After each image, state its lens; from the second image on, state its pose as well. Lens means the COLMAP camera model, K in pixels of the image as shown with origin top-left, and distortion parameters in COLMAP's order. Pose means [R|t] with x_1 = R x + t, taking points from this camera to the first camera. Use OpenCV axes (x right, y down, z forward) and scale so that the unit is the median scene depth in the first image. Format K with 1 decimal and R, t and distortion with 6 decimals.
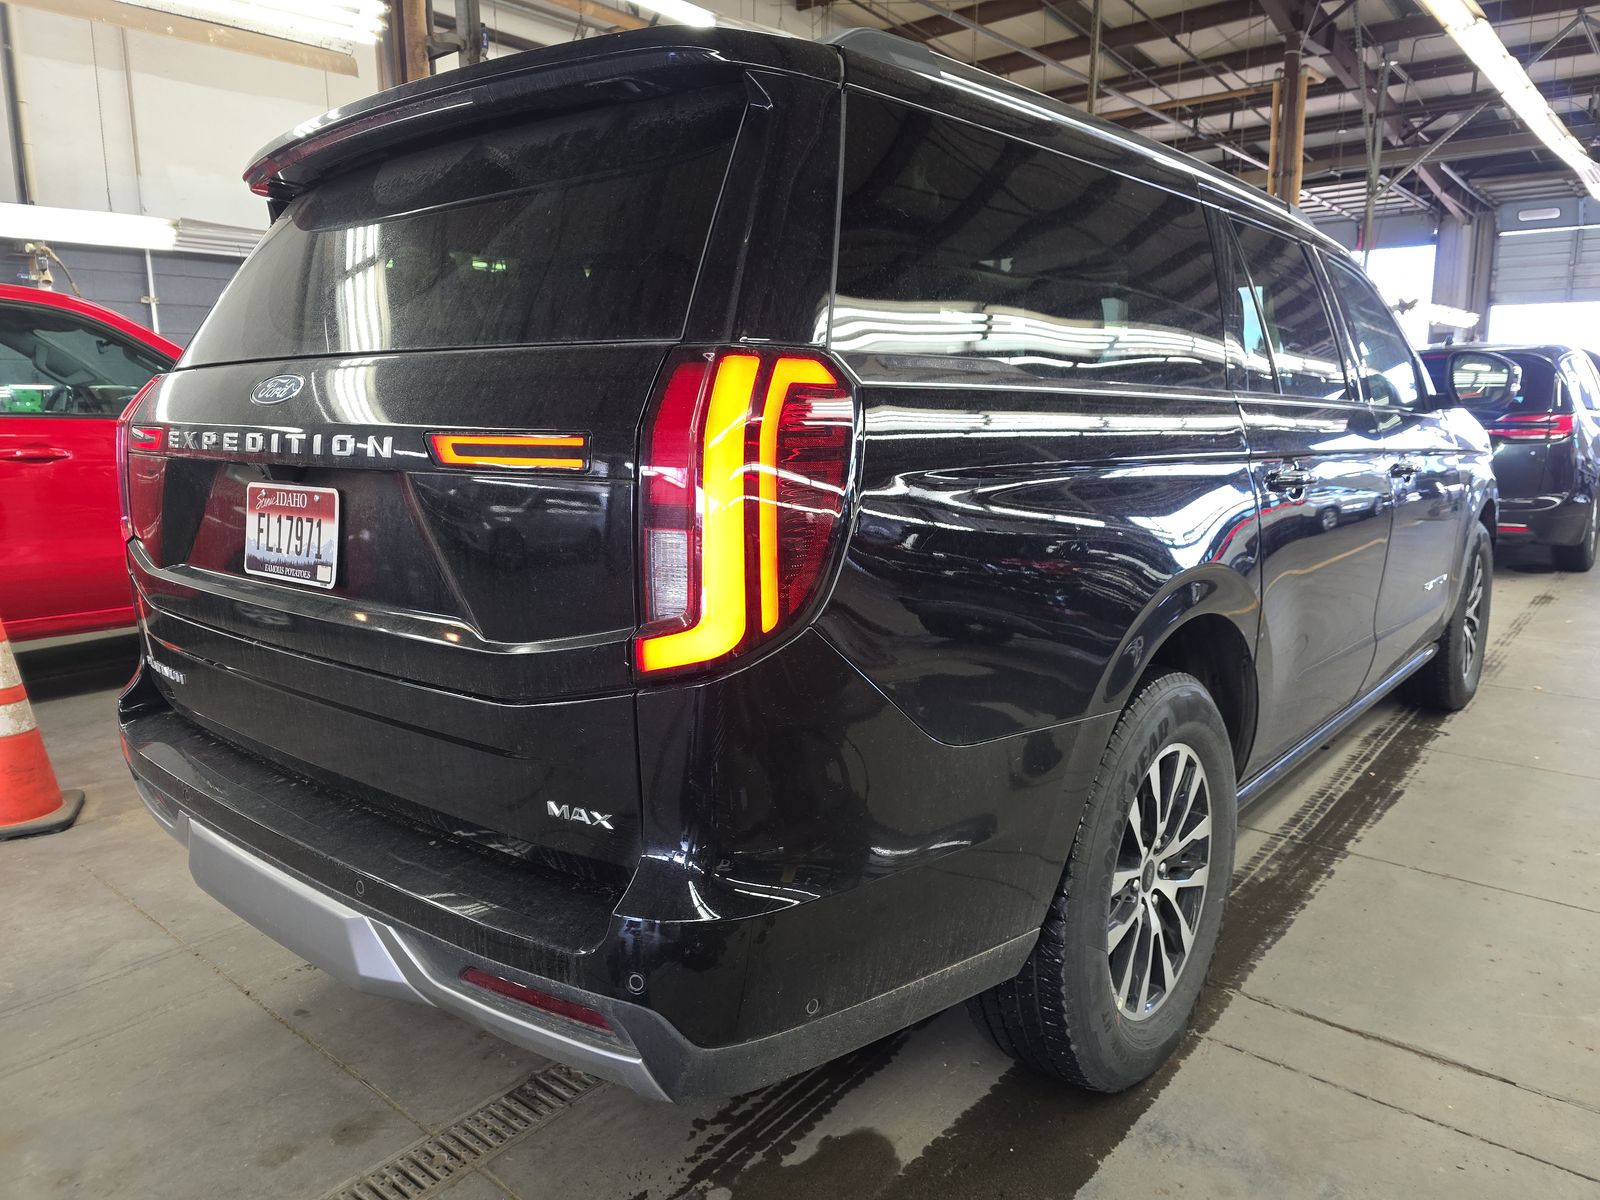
lens RADIAL K [[1085.6, 0, 802.0], [0, 1085.6, 600.5], [0, 0, 1]] dist [0.051218, -0.004545]
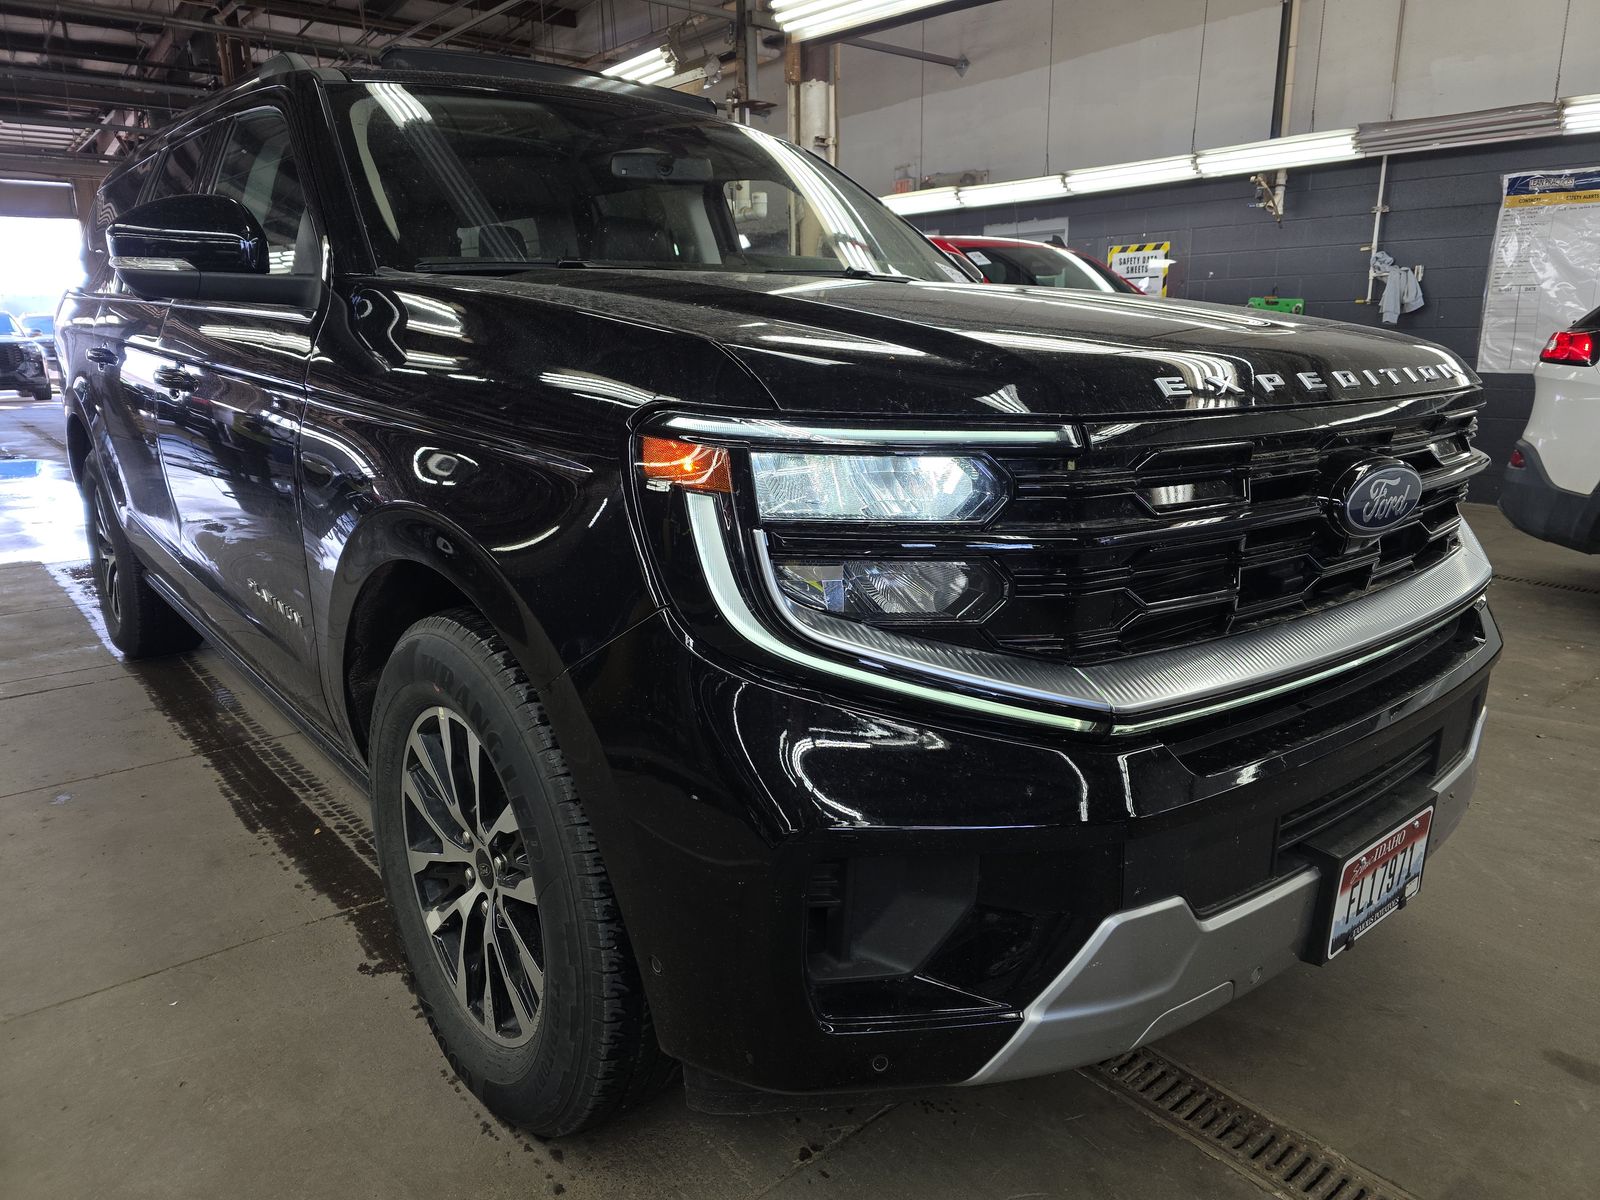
lens RADIAL K [[1085.6, 0, 797.7], [0, 1085.6, 604.7], [0, 0, 1]] dist [0.051218, -0.004545]
pose [[-0.199865, 0.240732, -0.949791, 0.800056], [-0.162662, 0.947746, 0.274442, -0.162217], [0.966227, 0.209347, -0.150263, 1.010503]]
